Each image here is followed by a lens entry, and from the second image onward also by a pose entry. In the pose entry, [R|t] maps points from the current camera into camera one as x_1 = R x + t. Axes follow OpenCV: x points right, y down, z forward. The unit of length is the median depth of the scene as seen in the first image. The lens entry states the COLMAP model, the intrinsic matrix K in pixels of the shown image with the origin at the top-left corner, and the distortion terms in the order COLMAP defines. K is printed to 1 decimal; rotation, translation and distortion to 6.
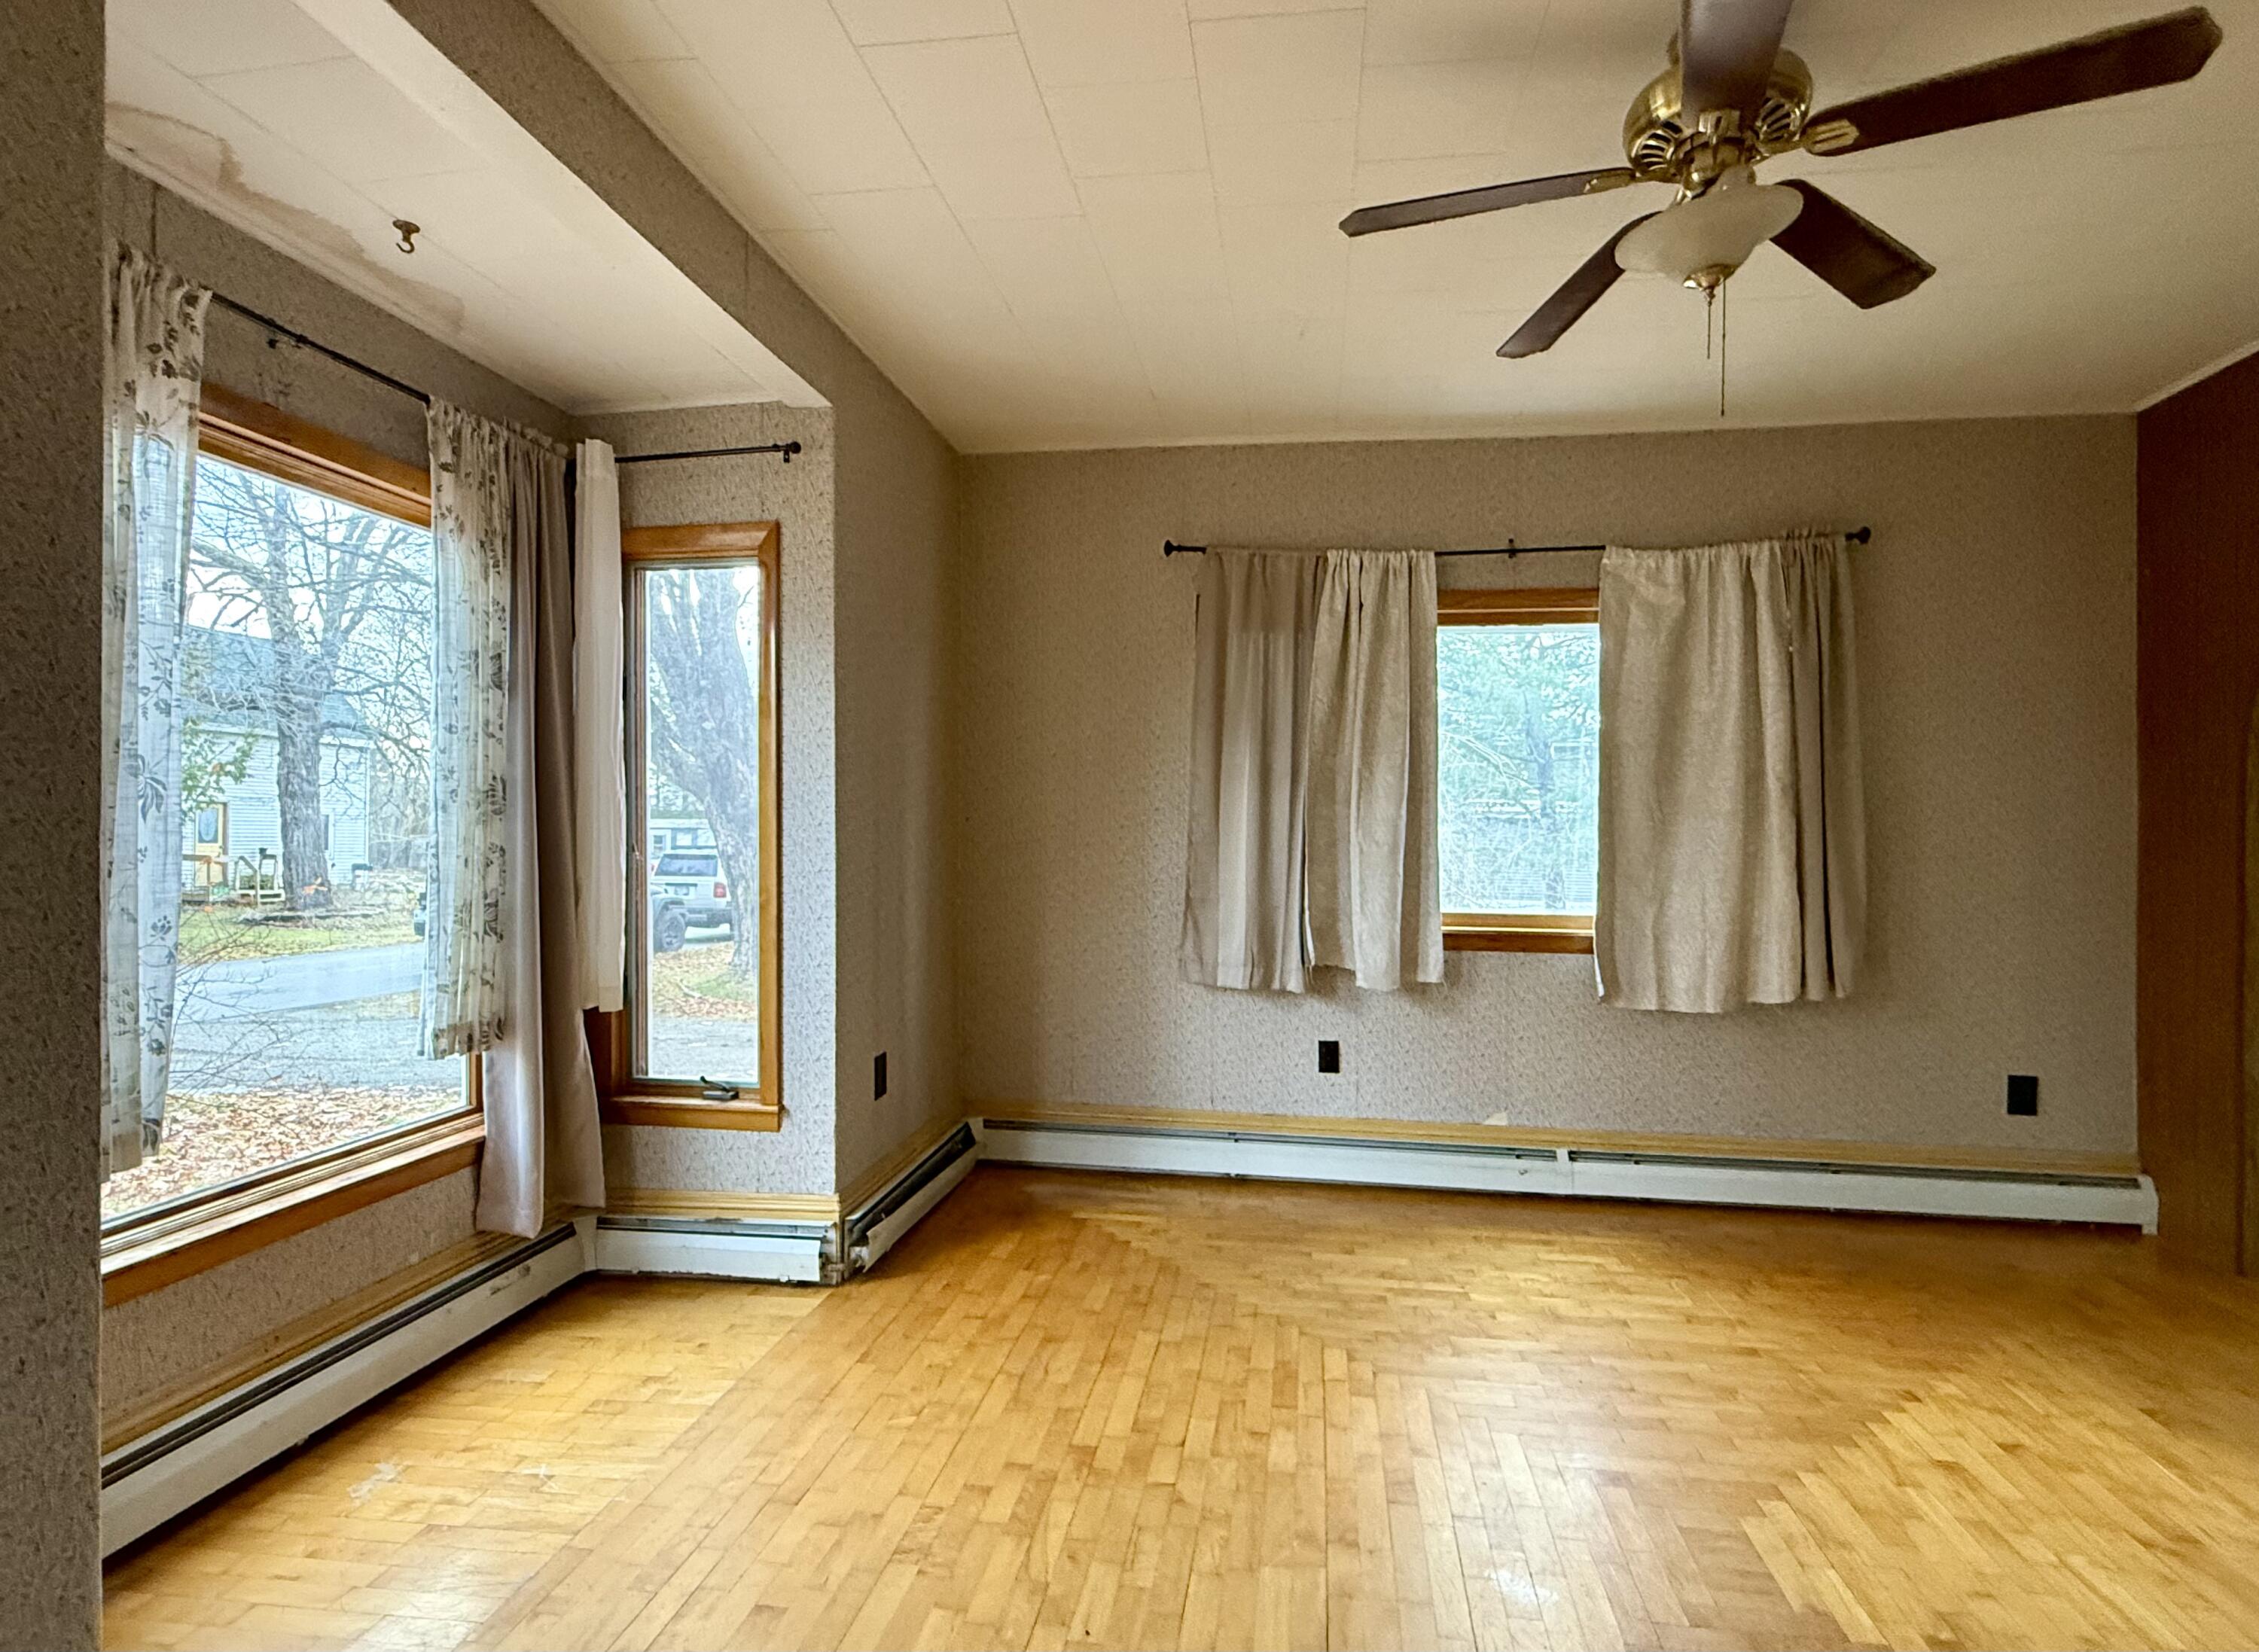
lens RADIAL K [[1136.6, 0, 1137.6], [0, 1136.6, 830.3], [0, 0, 1]] dist [-0.001773, 0.000328]
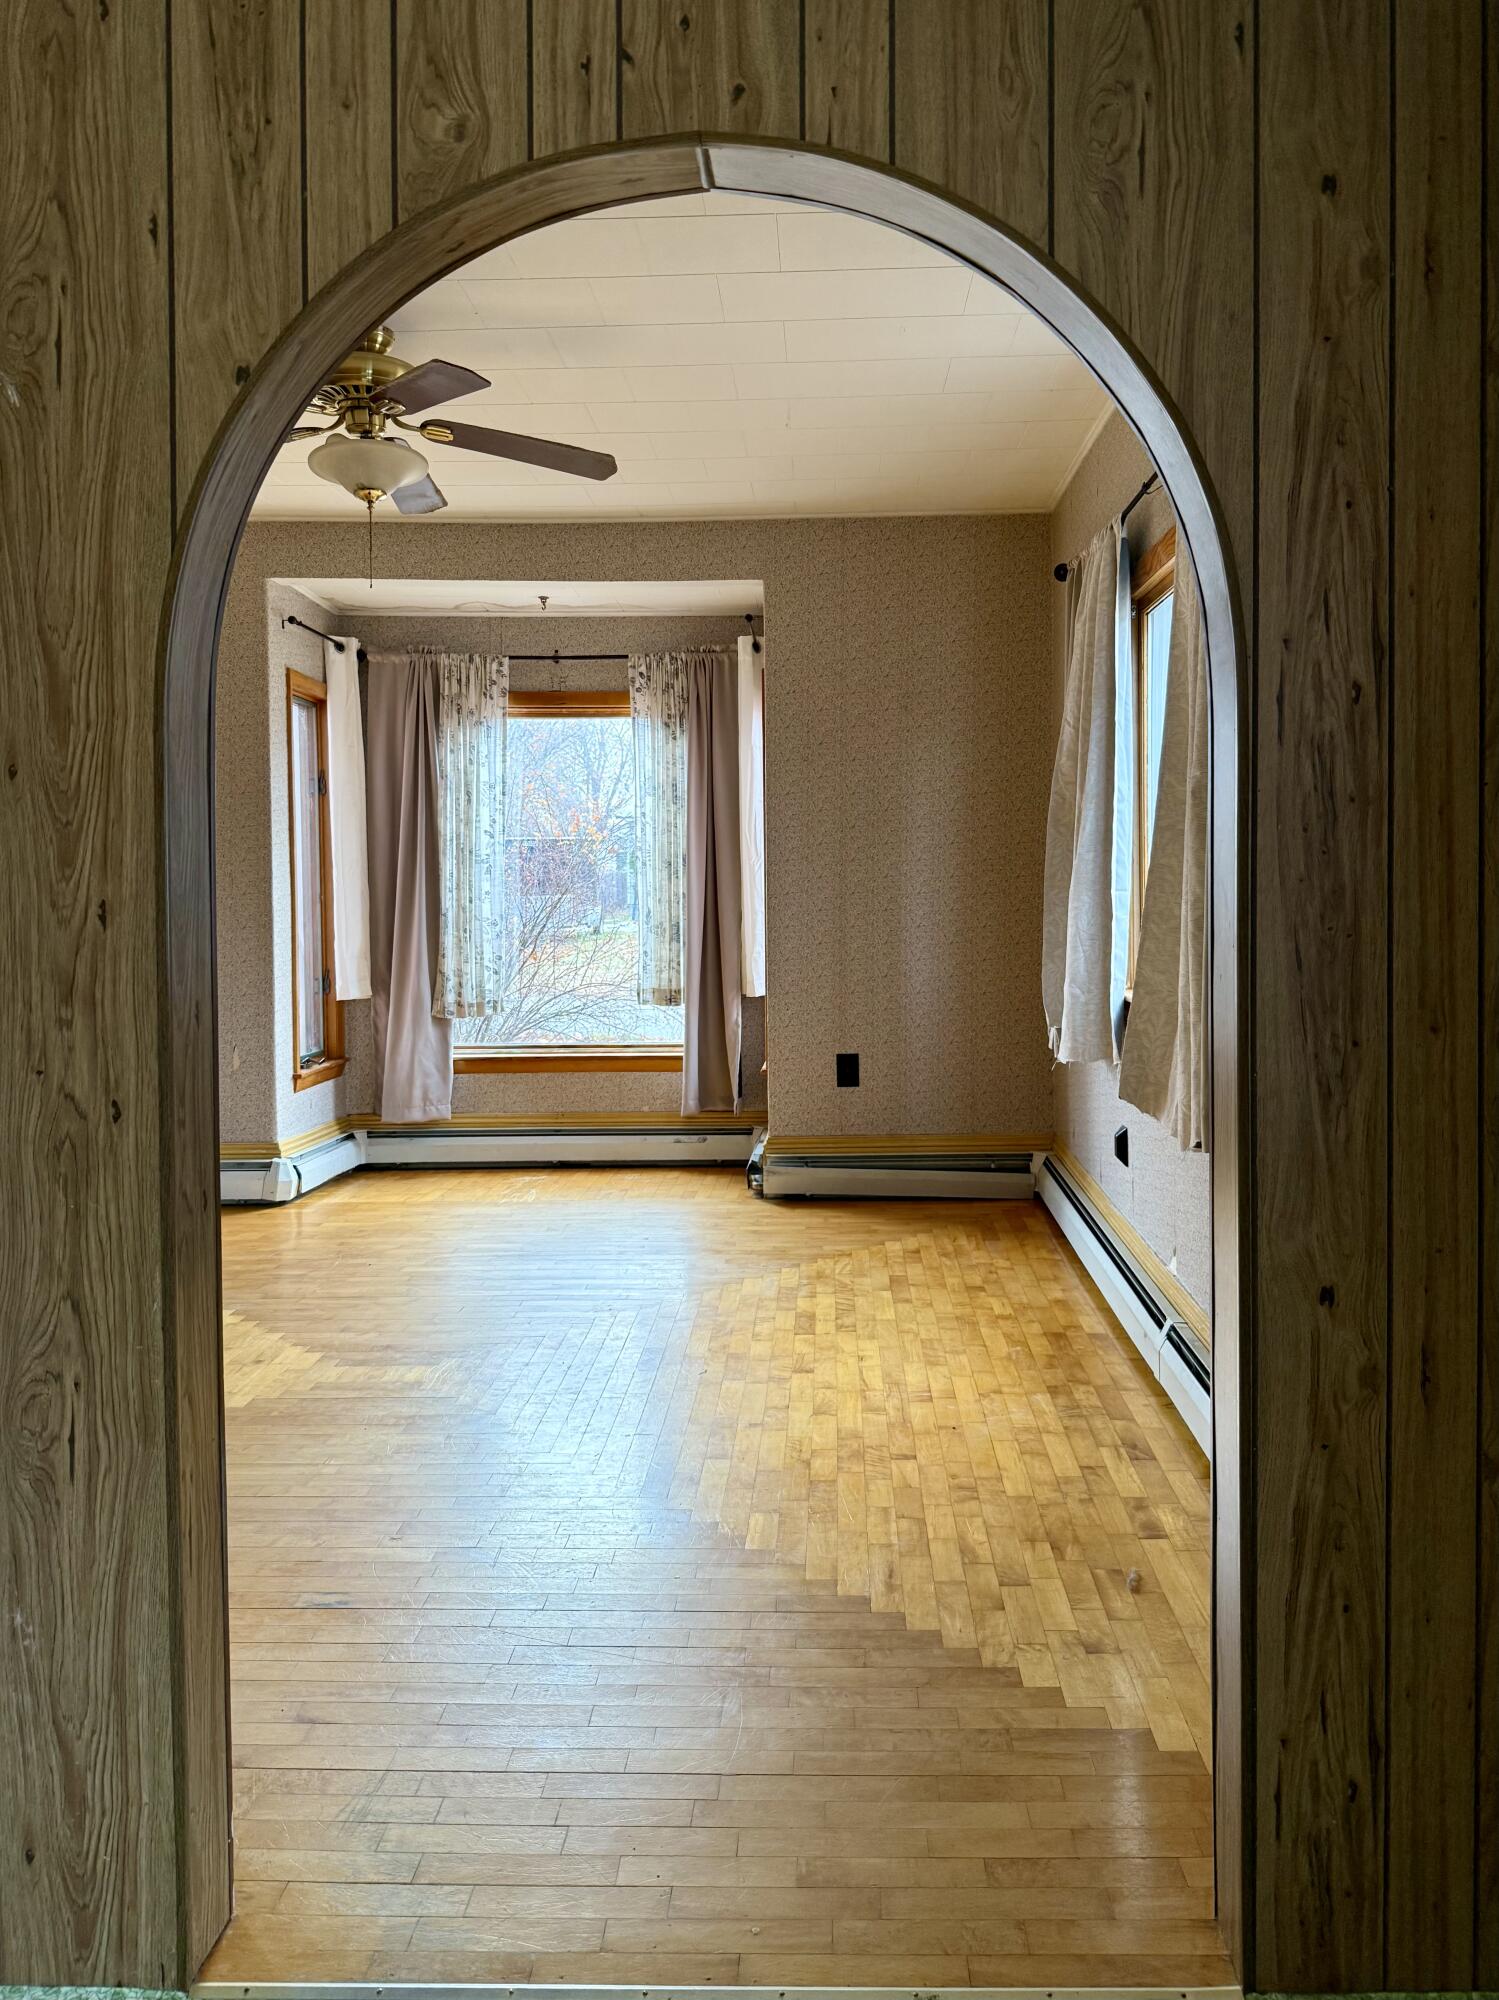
lens RADIAL K [[1457.0, 0, 809.7], [0, 1457.0, 917.9], [0, 0, 1]] dist [0.116632, -0.000399]
pose [[0.127774, 0.013157, -0.991716, 1.292256], [0.005718, 0.999886, 0.014002, 0.017915], [0.991787, -0.007460, 0.127684, 0.684297]]
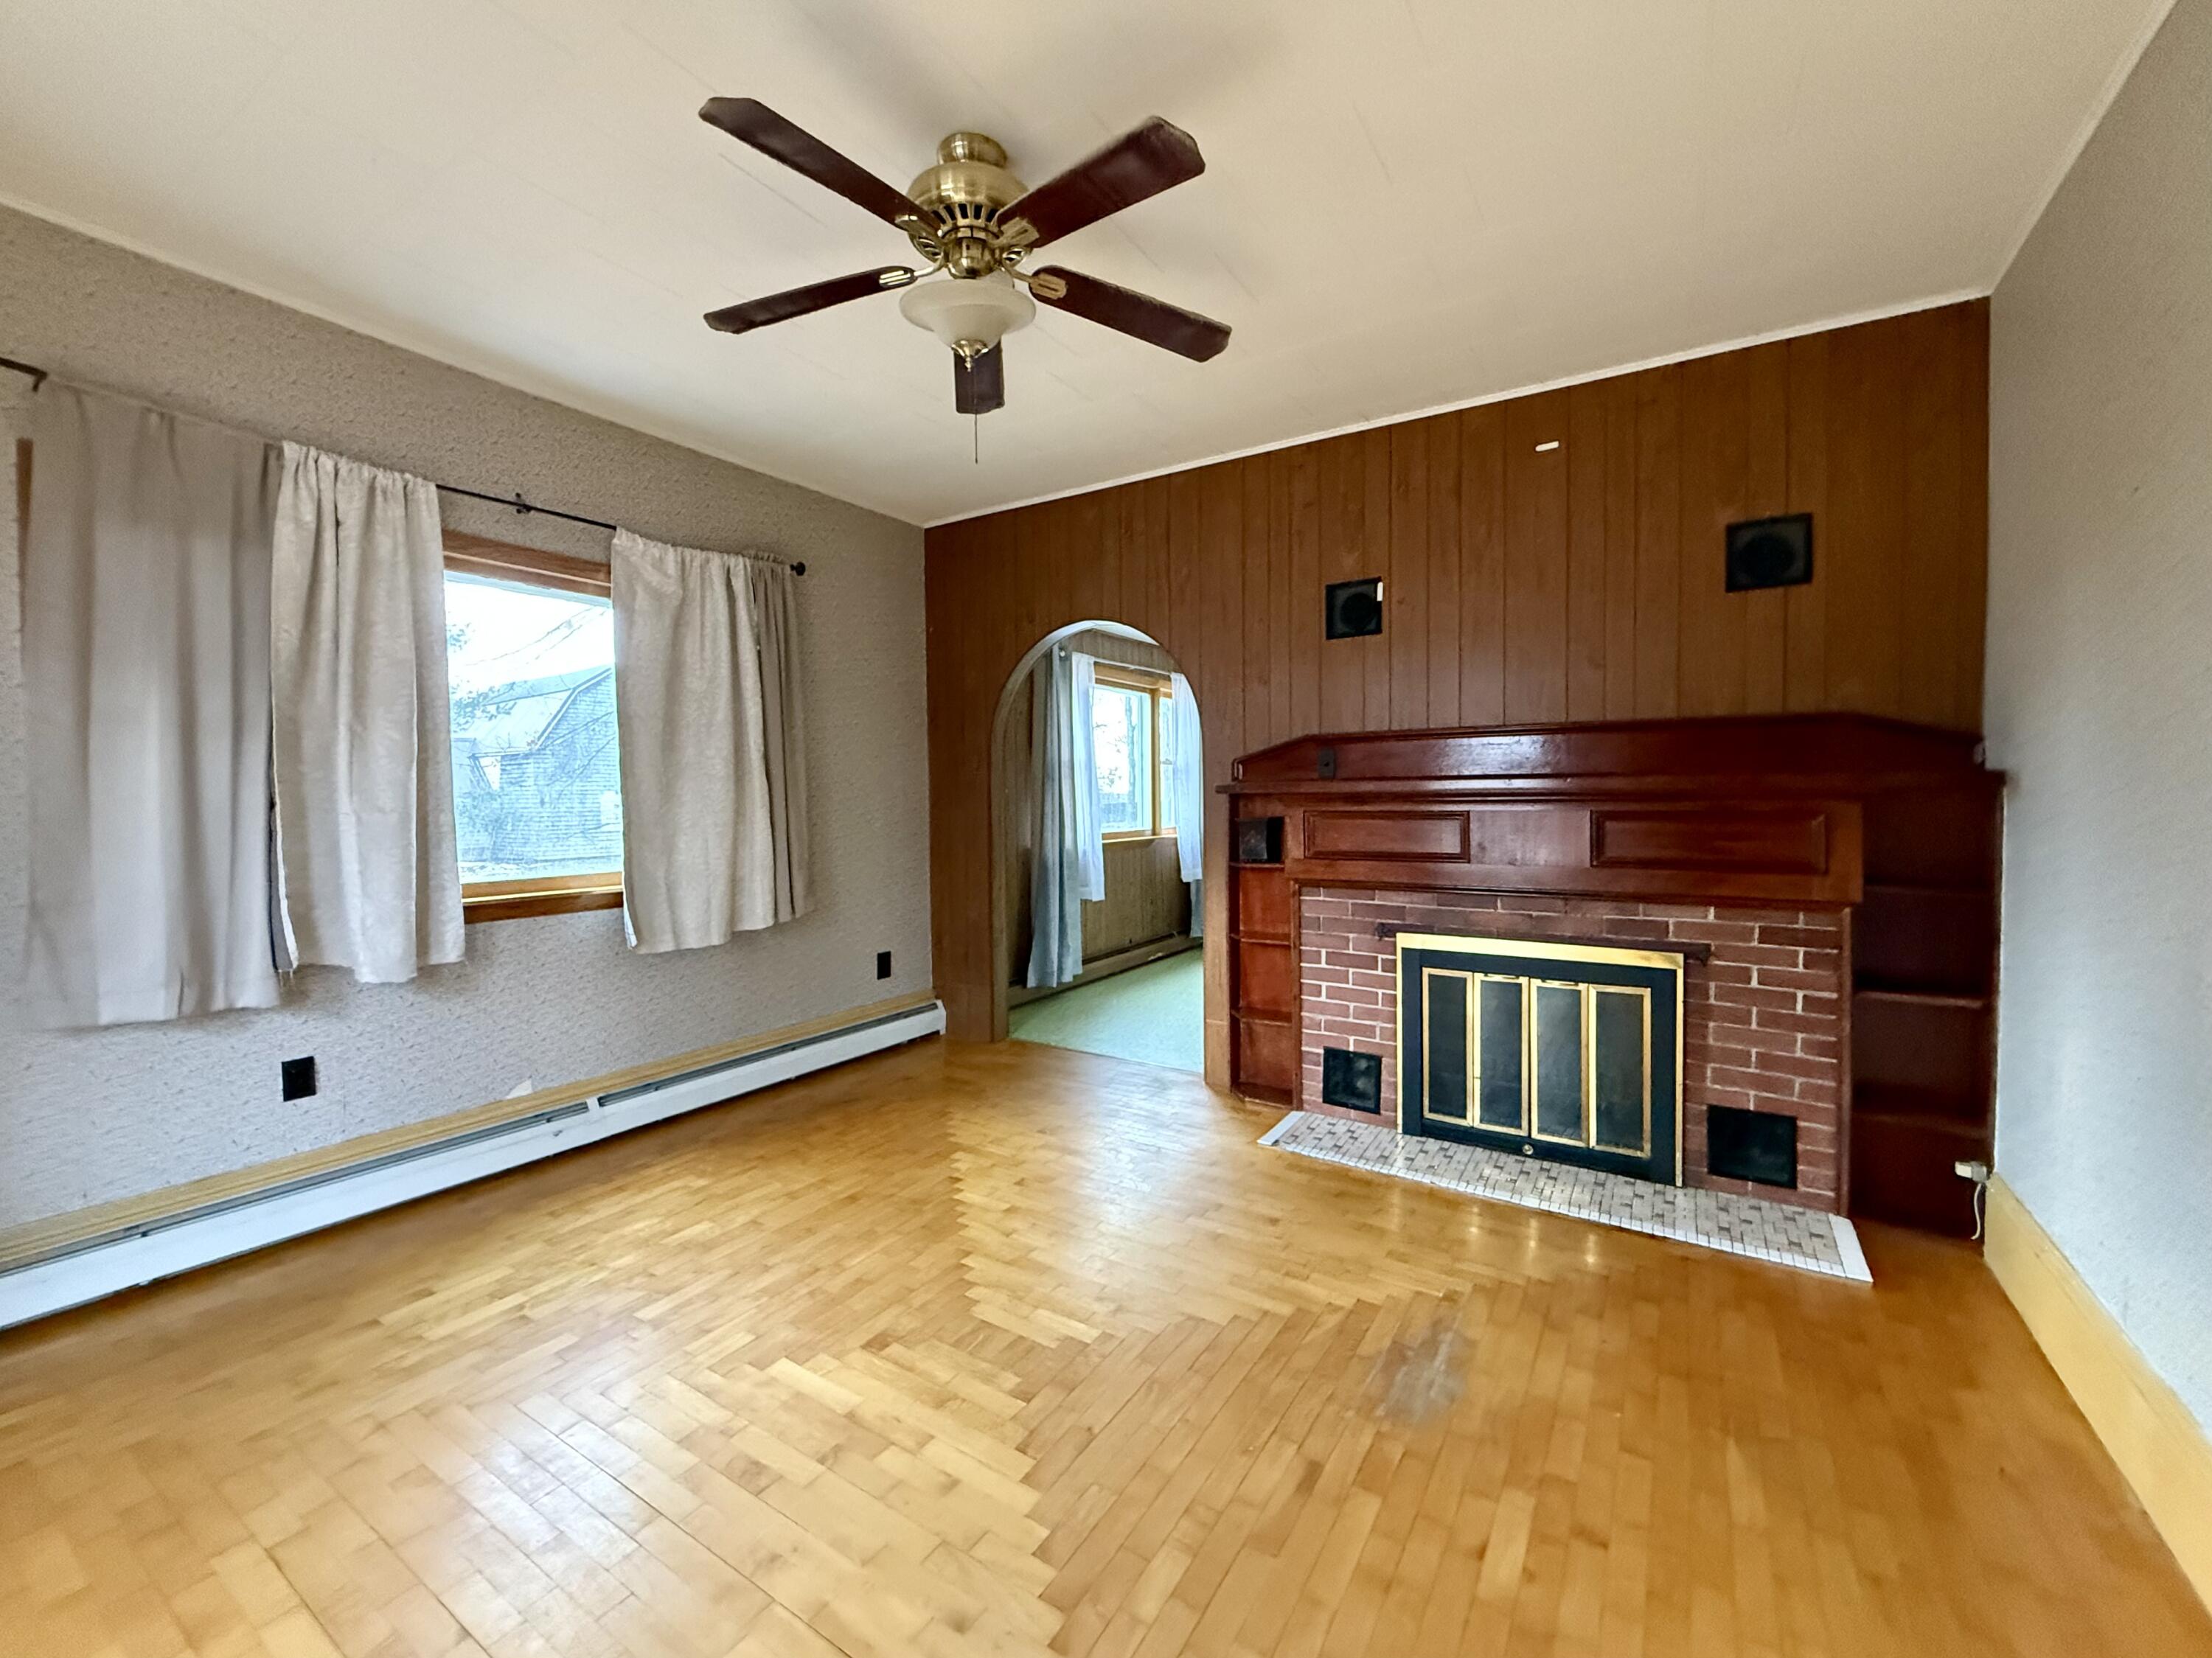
lens RADIAL K [[906.0, 0, 1101.6], [0, 906.0, 813.5], [0, 0, 1]] dist [-0.000305, 0.000241]
pose [[0.410254, -0.031494, 0.911427, -0.190169], [0.010422, 0.999500, 0.029846, -0.001230], [-0.911912, -0.002745, 0.410377, 0.238329]]
